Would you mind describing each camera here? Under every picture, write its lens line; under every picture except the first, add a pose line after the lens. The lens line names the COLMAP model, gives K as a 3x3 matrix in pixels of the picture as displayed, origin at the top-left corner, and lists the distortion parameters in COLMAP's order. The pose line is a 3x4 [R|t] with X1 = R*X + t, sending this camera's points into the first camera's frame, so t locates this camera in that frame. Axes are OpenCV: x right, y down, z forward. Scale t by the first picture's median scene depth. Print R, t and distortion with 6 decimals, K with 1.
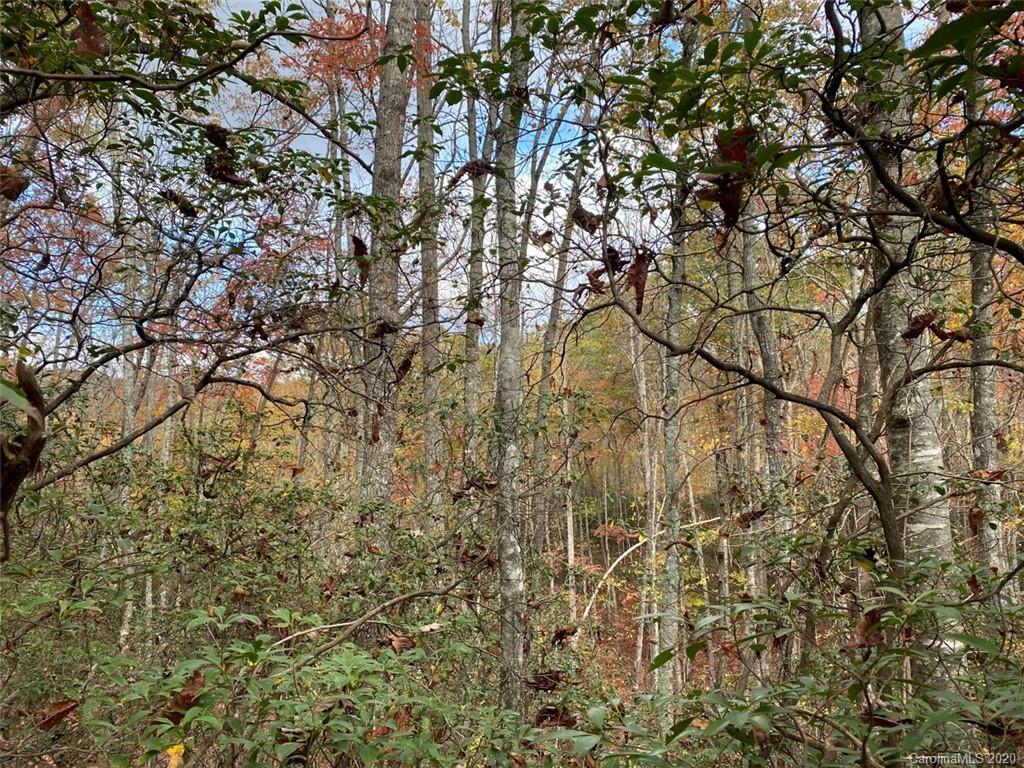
lens RADIAL K [[971.9, 0, 457.6], [0, 971.9, 397.9], [0, 0, 1]] dist [0.217212, -0.964853]
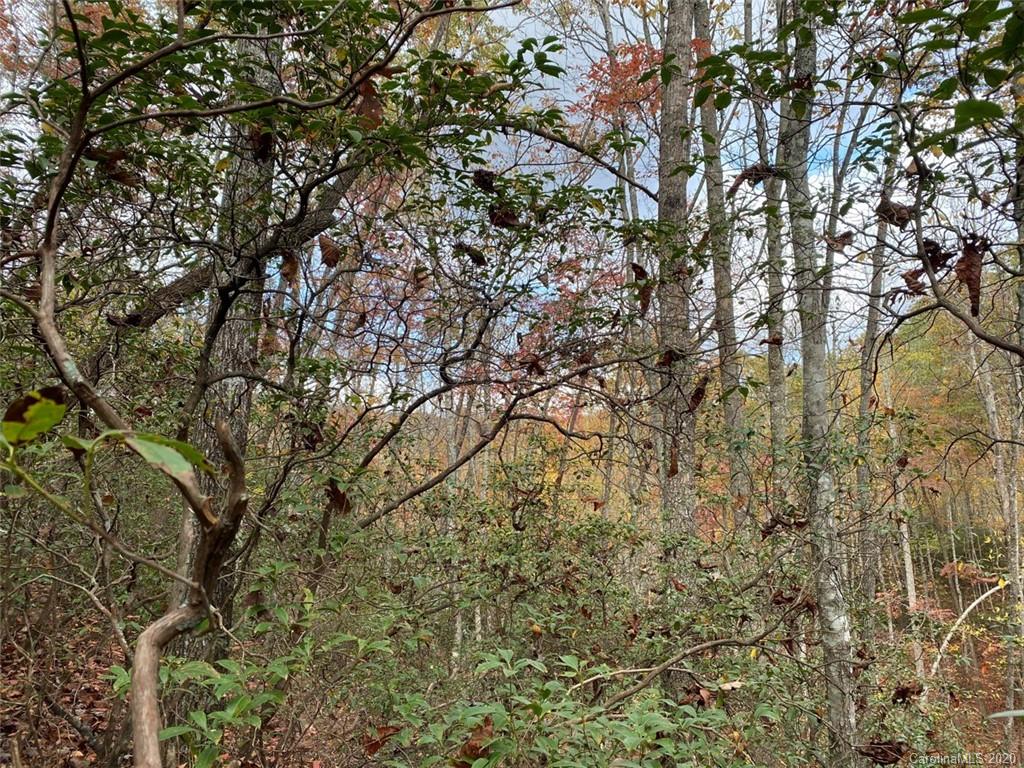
lens RADIAL K [[788.8, 0, 511.4], [0, 788.8, 379.9], [0, 0, 1]] dist [0.039260, -0.042411]
pose [[0.930987, -0.062672, -0.359633, 0.054543], [0.045390, 0.997381, -0.056309, -0.011056], [0.362220, 0.036100, 0.931393, 0.215092]]
